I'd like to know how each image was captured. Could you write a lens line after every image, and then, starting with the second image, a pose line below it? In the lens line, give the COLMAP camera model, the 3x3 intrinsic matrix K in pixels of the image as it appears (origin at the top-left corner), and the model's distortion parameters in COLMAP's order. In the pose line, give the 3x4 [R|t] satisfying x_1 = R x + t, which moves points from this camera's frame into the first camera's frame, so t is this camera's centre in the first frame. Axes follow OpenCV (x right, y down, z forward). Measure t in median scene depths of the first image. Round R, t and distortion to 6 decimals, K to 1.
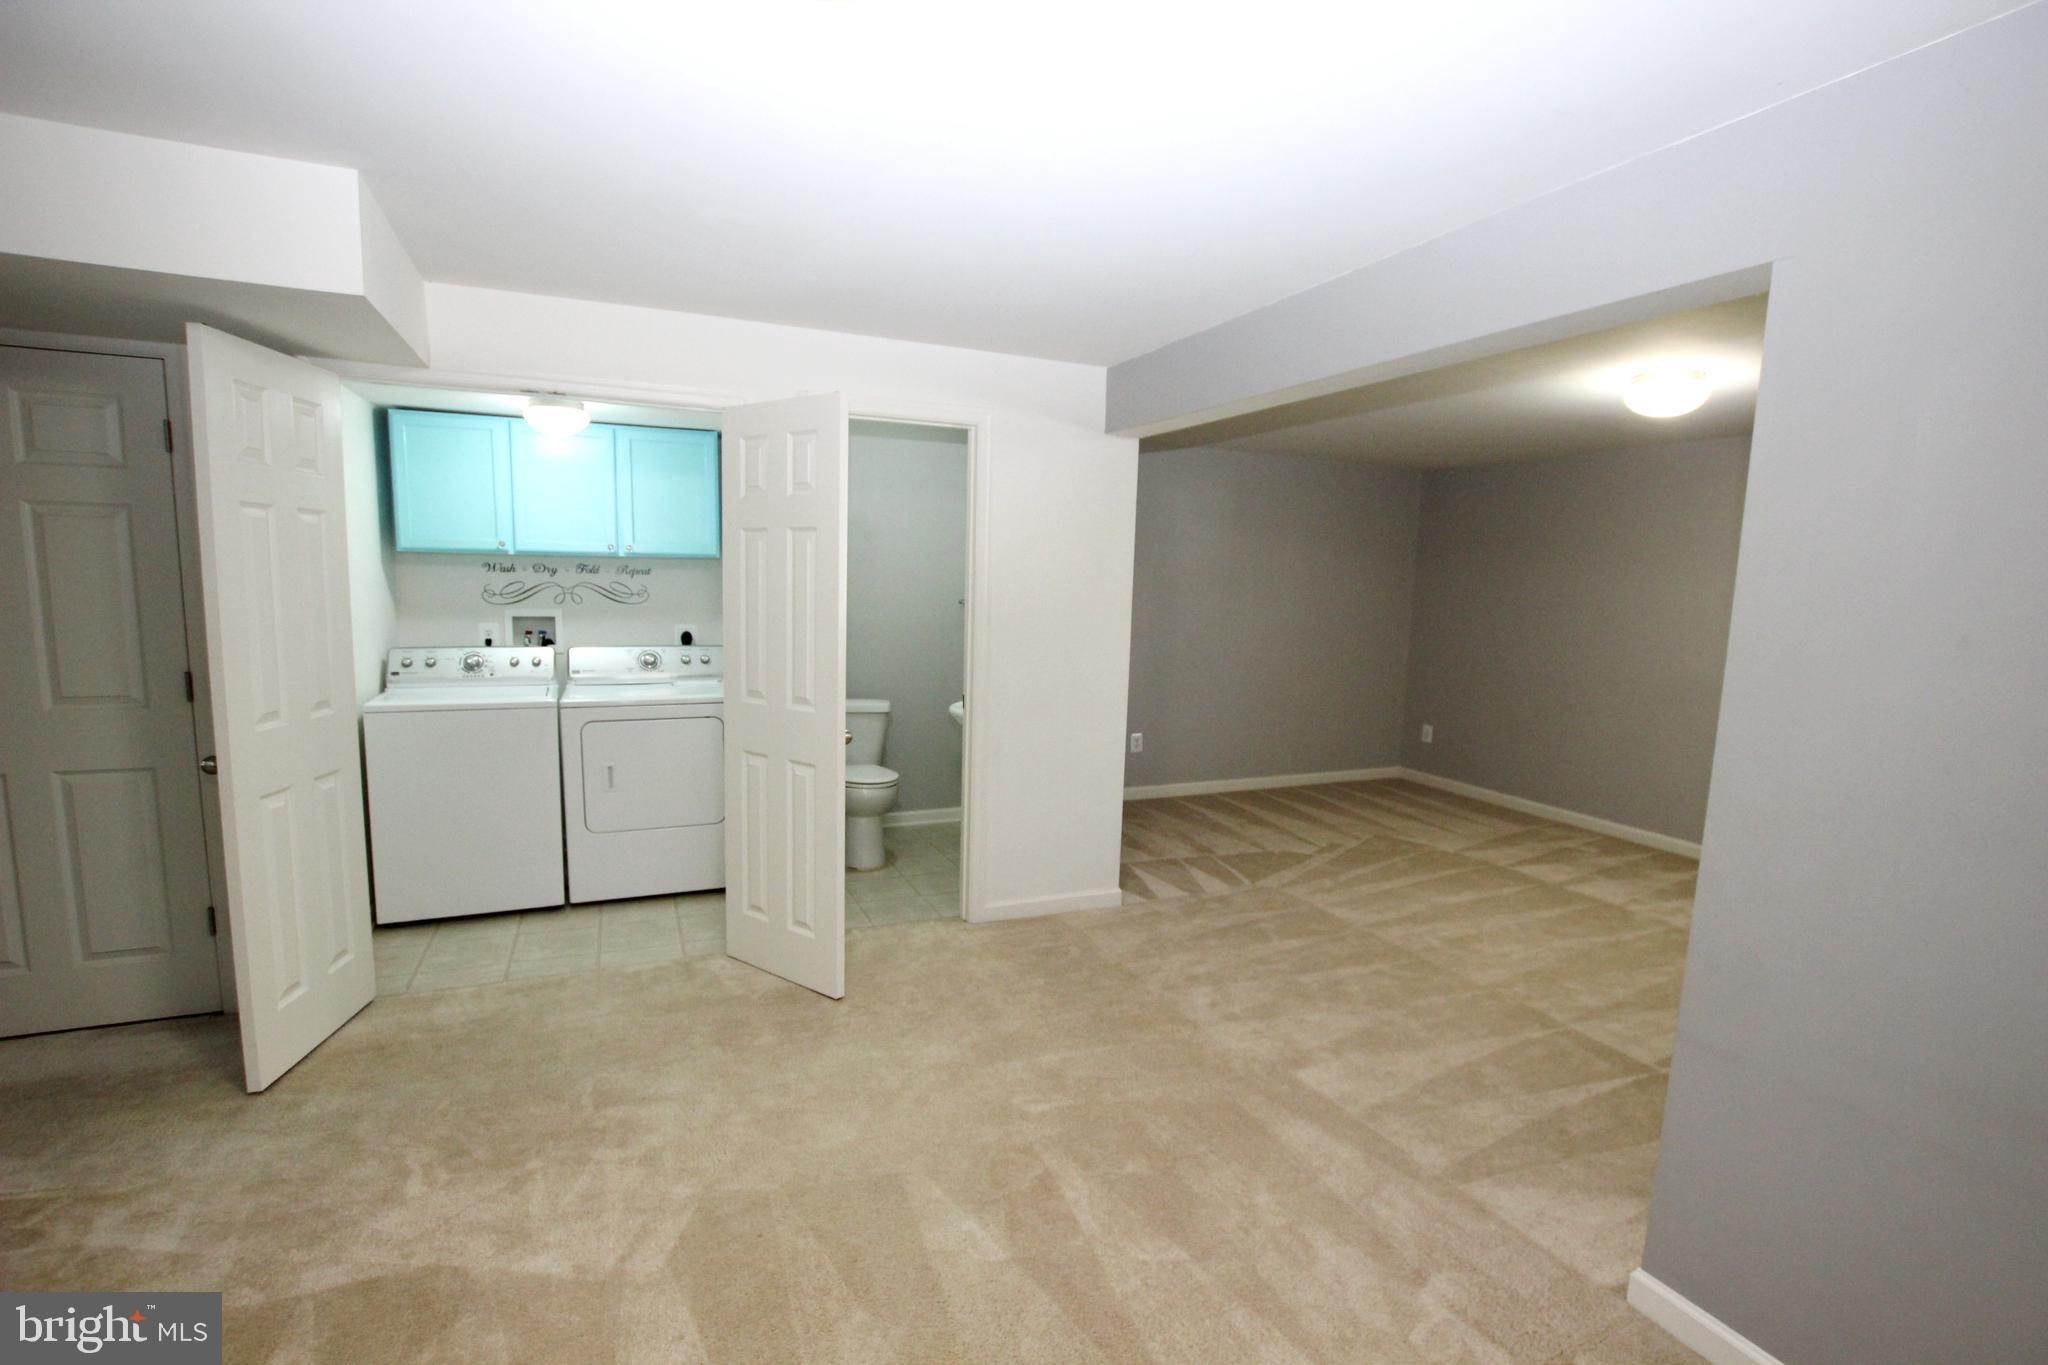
lens RADIAL K [[945.3, 0, 1036.8], [0, 945.3, 701.8], [0, 0, 1]] dist [-0.029058, 0.000112]
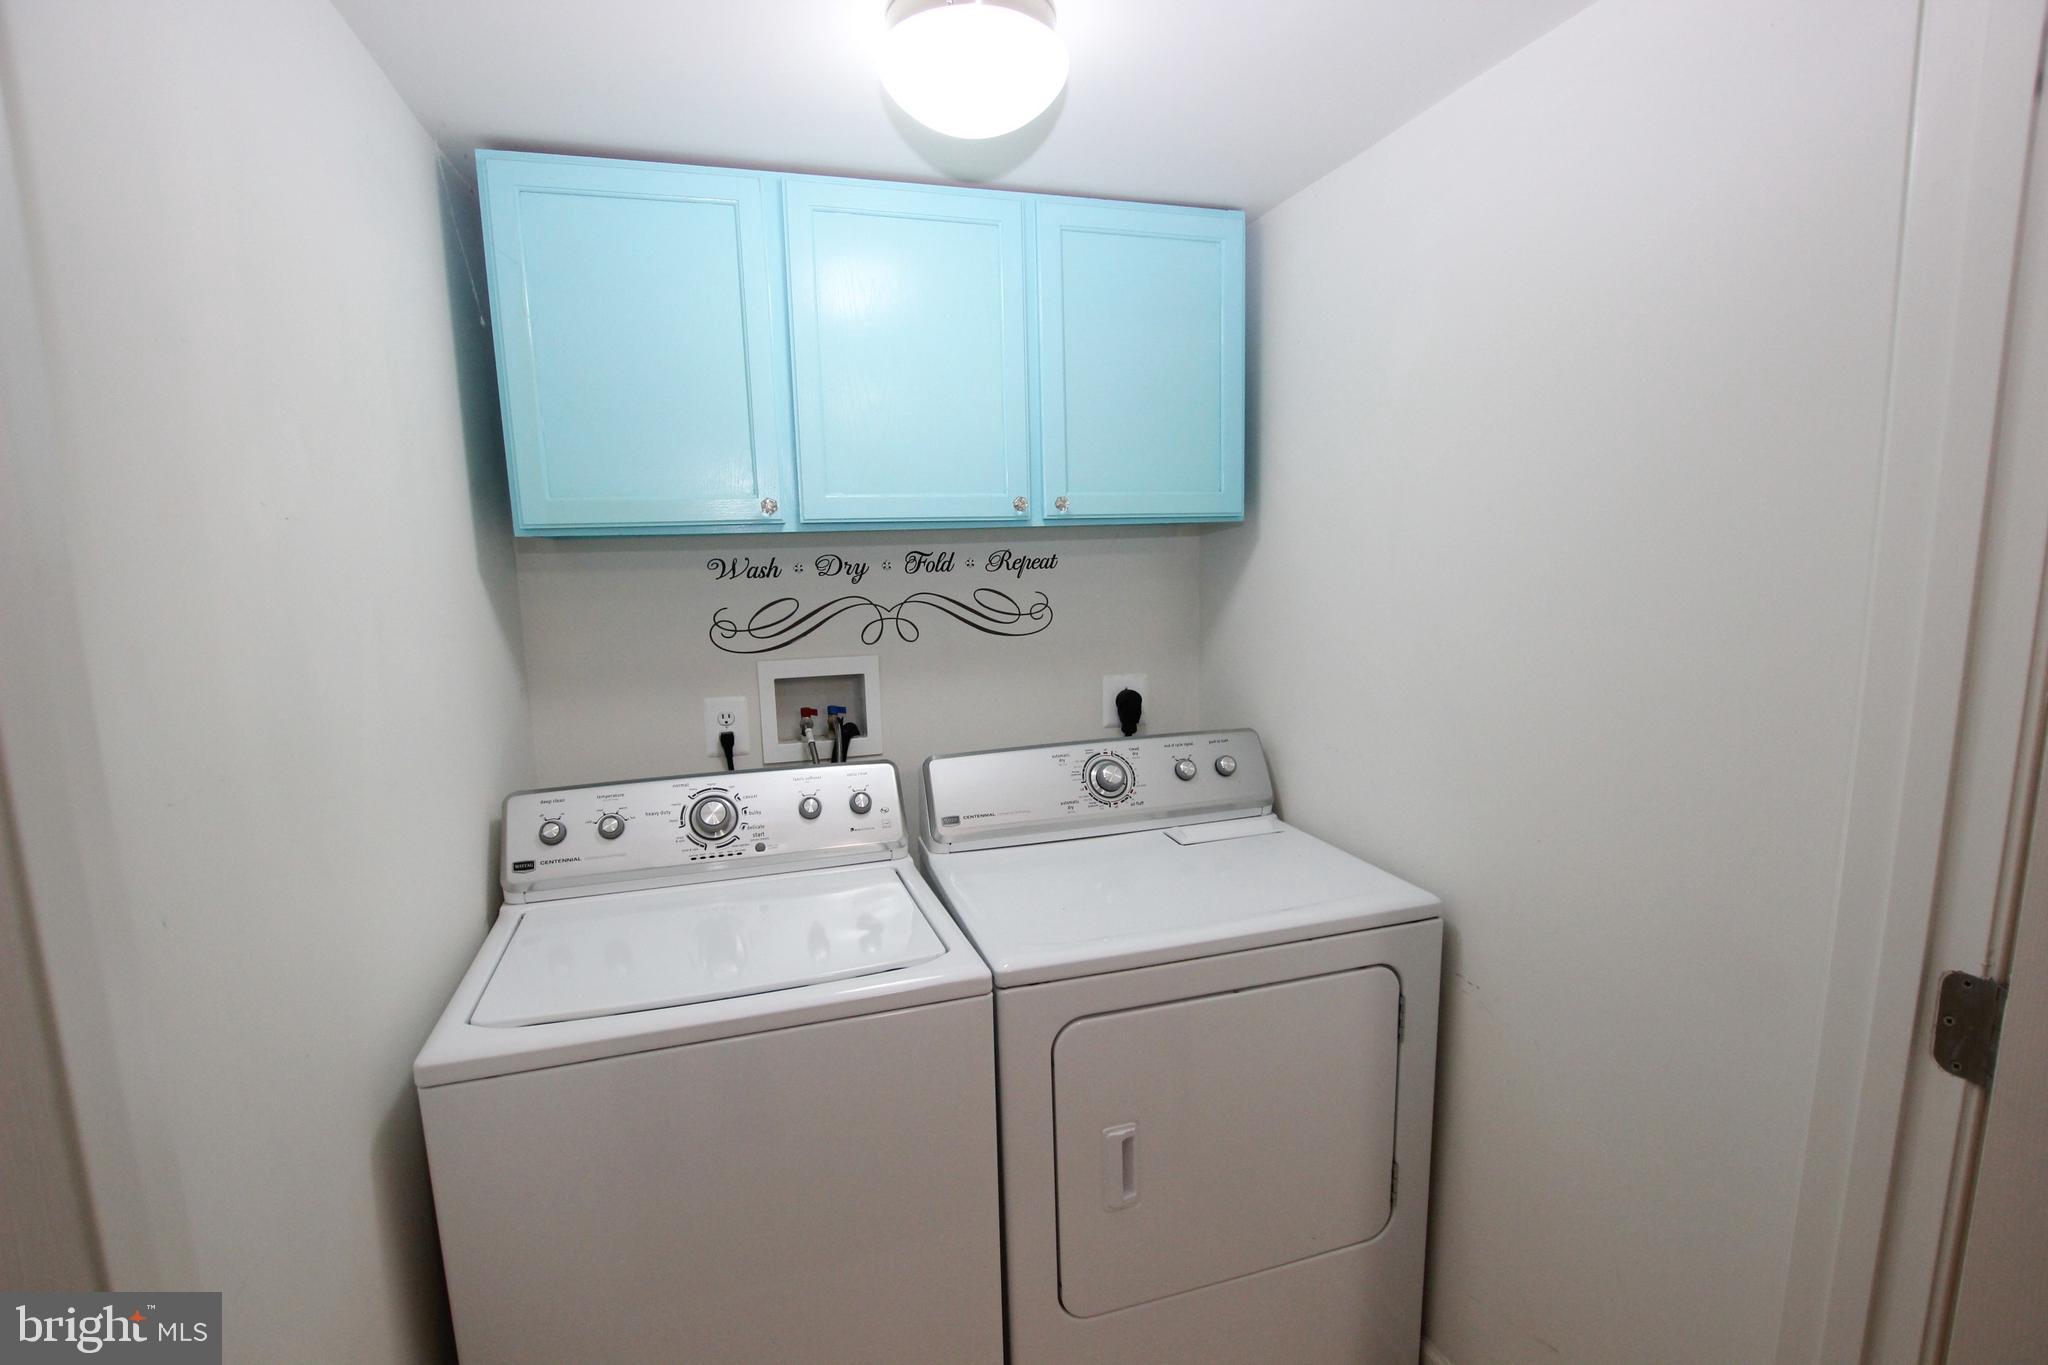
lens RADIAL K [[945.3, 0, 1036.8], [0, 945.3, 701.8], [0, 0, 1]] dist [-0.029058, 0.000112]
pose [[0.992263, -0.029552, -0.120583, -0.389145], [0.032680, 0.999177, 0.024042, -0.087751], [0.119773, -0.027797, 0.992412, 0.582070]]
